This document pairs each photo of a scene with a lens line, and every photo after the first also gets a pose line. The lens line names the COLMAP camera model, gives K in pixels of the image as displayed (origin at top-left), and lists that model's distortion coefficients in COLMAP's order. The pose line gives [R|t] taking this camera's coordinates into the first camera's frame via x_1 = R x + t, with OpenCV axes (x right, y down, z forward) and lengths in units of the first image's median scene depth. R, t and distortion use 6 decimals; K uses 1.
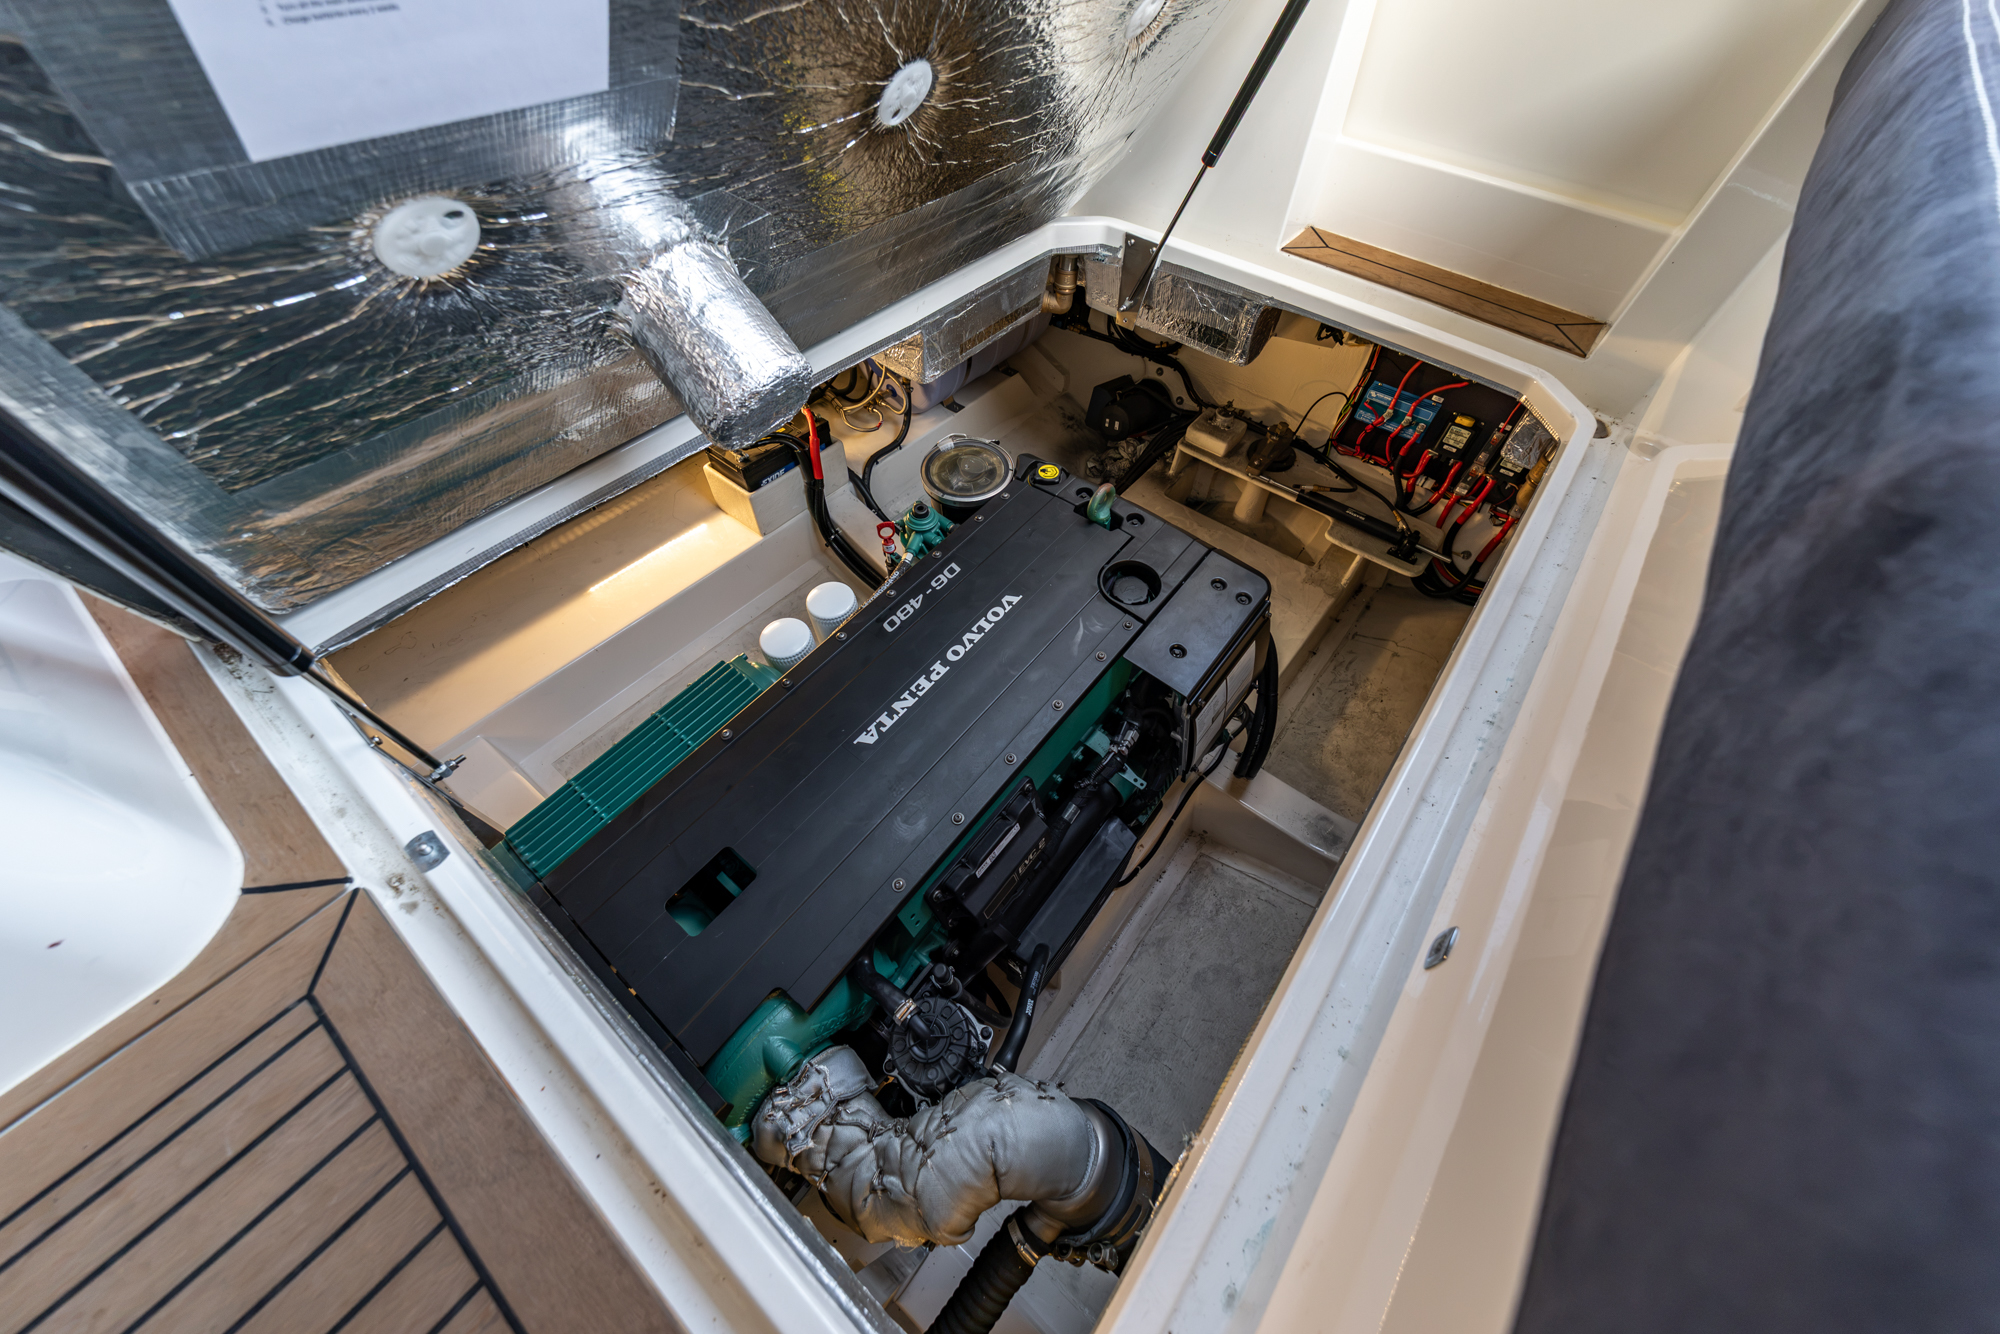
lens RADIAL K [[692.8, 0, 1000.3], [0, 692.8, 673.9], [0, 0, 1]] dist [-0.001126, -0.000177]
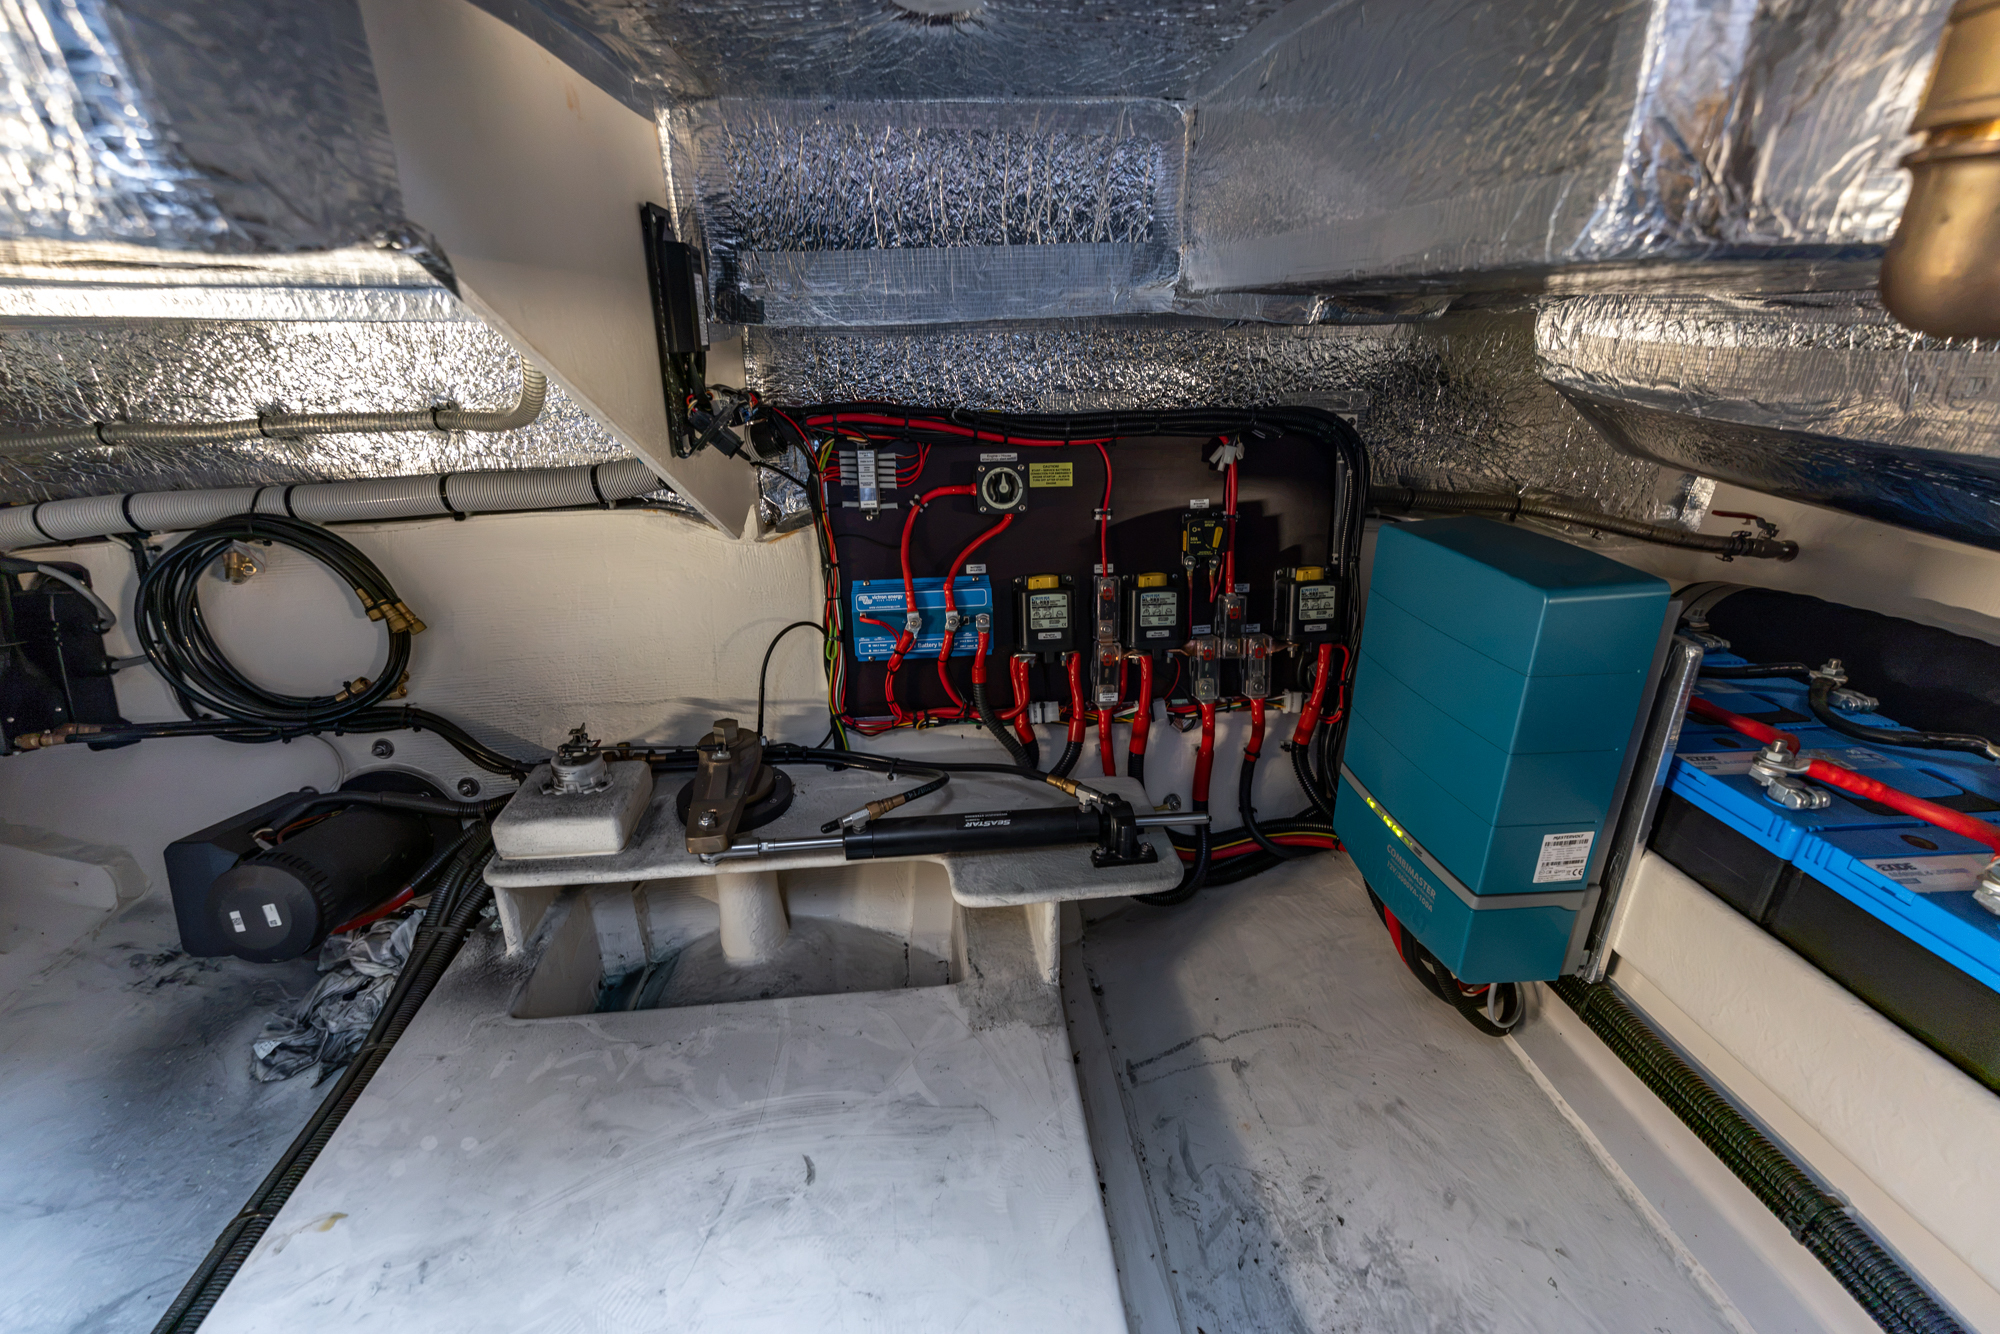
lens RADIAL K [[855.0, 0, 997.3], [0, 855.0, 662.8], [0, 0, 1]] dist [0.001609, -0.000049]
pose [[0.714141, -0.293738, 0.635391, 0.209403], [0.578186, 0.759193, -0.298875, -0.138074], [-0.394593, 0.580813, 0.712006, 0.546389]]
